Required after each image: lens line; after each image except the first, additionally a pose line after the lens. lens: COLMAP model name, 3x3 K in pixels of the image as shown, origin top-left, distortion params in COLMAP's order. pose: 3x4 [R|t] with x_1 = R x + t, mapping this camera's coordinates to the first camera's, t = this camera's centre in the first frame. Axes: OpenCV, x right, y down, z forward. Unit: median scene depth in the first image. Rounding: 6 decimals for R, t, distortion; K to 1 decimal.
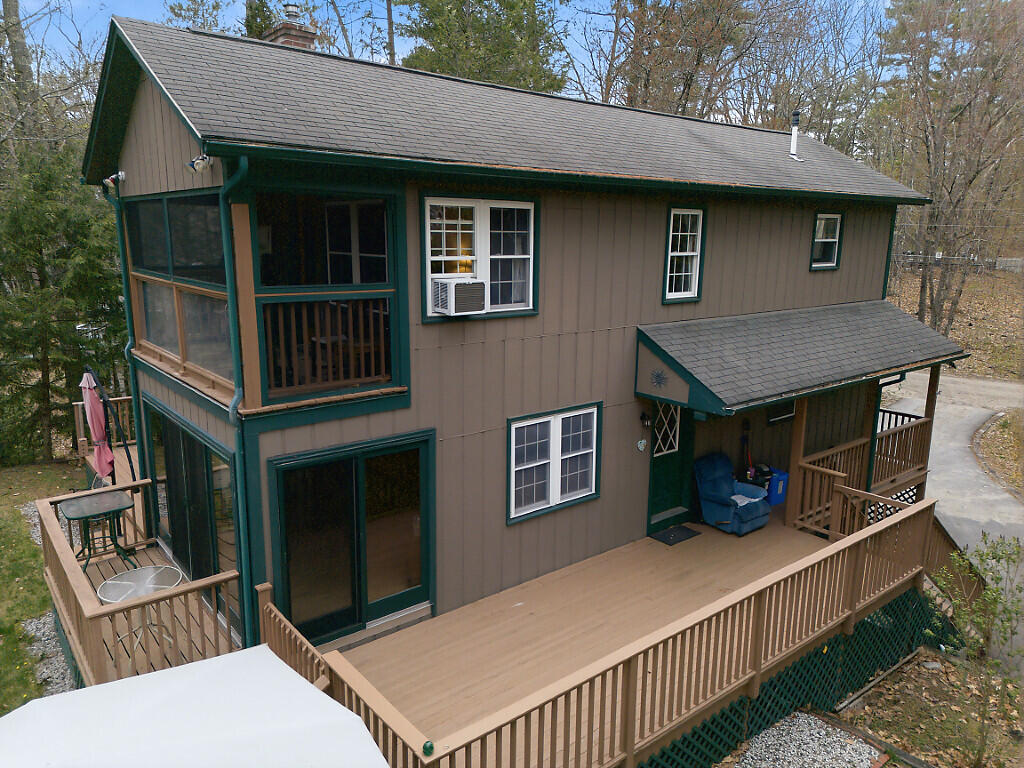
lens RADIAL K [[706.4, 0, 513.0], [0, 706.4, 385.6], [0, 0, 1]] dist [0.063953, -0.001370]
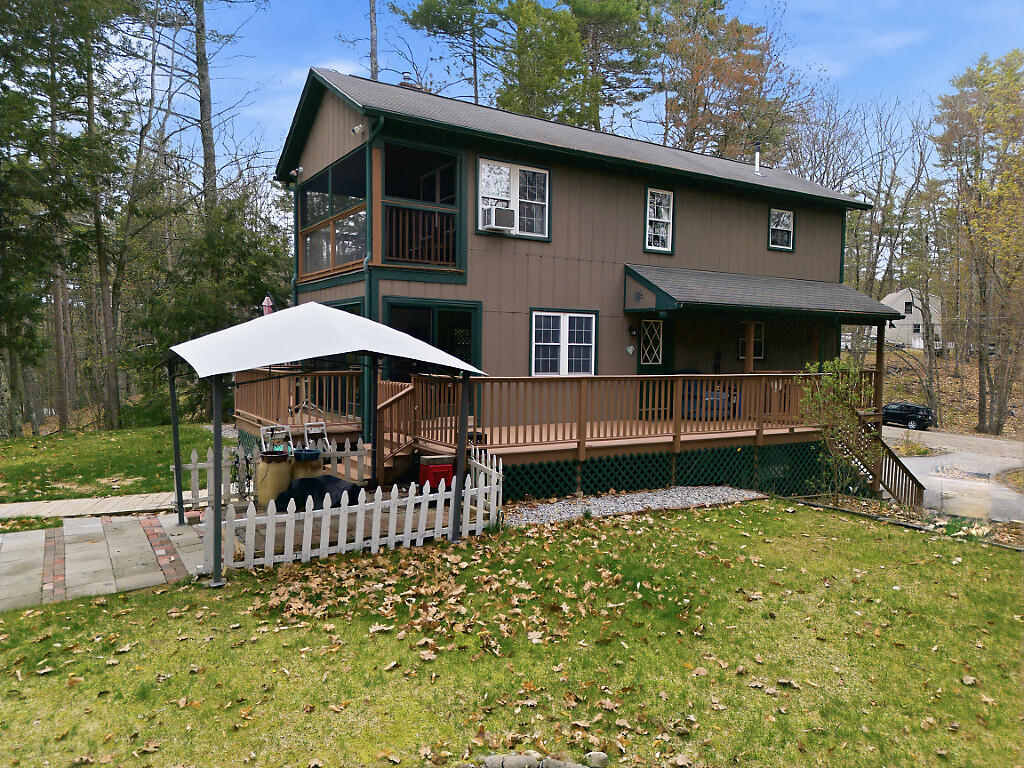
lens RADIAL K [[706.4, 0, 513.0], [0, 706.4, 385.6], [0, 0, 1]] dist [0.063953, -0.001370]
pose [[0.992913, 0.012711, -0.118166, 0.135613], [-0.031323, 0.987100, -0.157014, 0.445046], [0.114646, 0.159602, 0.980502, -0.470248]]
